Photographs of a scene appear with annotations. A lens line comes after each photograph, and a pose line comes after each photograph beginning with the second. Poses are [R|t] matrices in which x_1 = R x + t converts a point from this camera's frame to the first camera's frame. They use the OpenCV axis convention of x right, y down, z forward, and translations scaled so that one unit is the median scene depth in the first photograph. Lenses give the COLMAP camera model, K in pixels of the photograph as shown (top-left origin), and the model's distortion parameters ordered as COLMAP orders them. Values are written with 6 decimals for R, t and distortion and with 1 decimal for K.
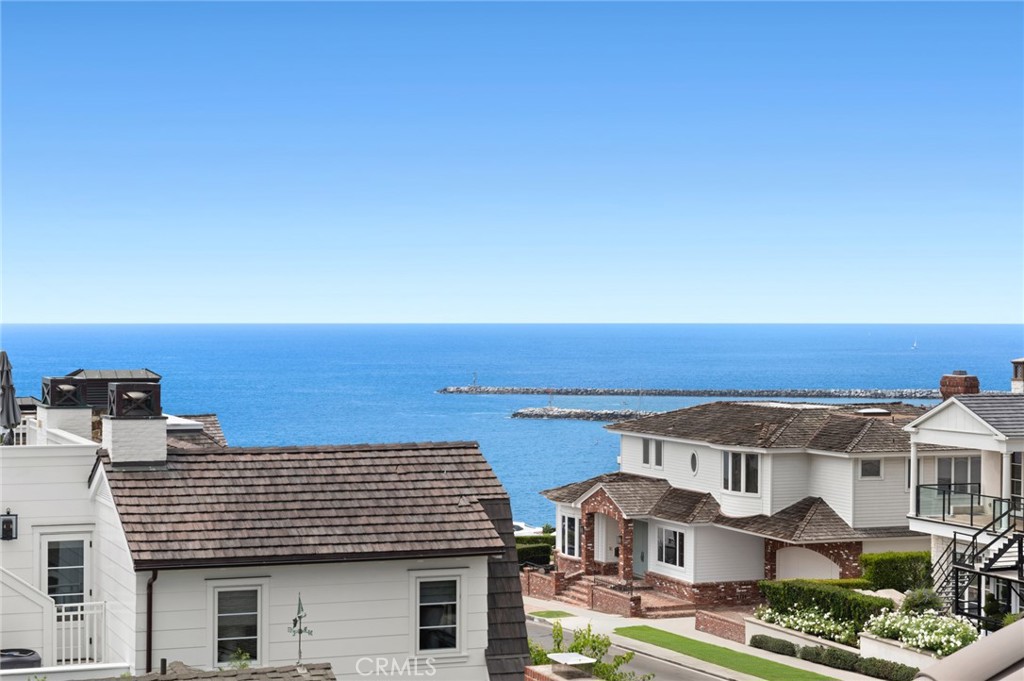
lens RADIAL K [[1840.8, 0, 511.7], [0, 1840.8, 342.2], [0, 0, 1]] dist [0.013210, 0.000000]
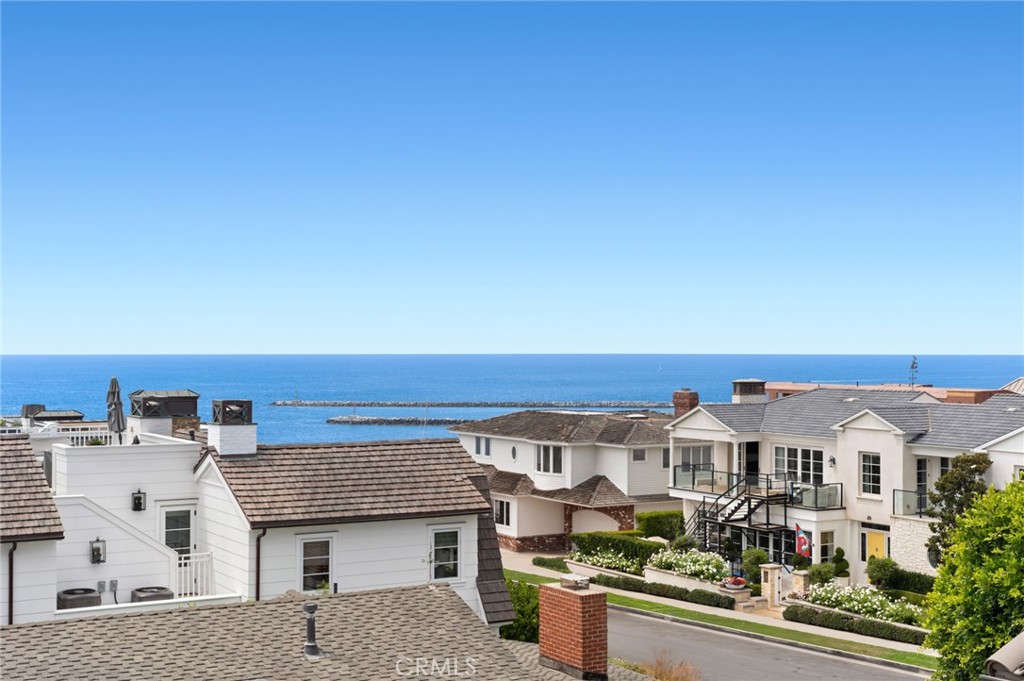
lens RADIAL K [[1388.8, 0, 512.5], [0, 1388.8, 338.0], [0, 0, 1]] dist [-0.005671, 0.000000]
pose [[0.979411, 0.003214, 0.201850, -0.141779], [0.000917, 0.999792, -0.020372, -0.002562], [-0.201874, 0.020138, 0.979205, -0.073539]]
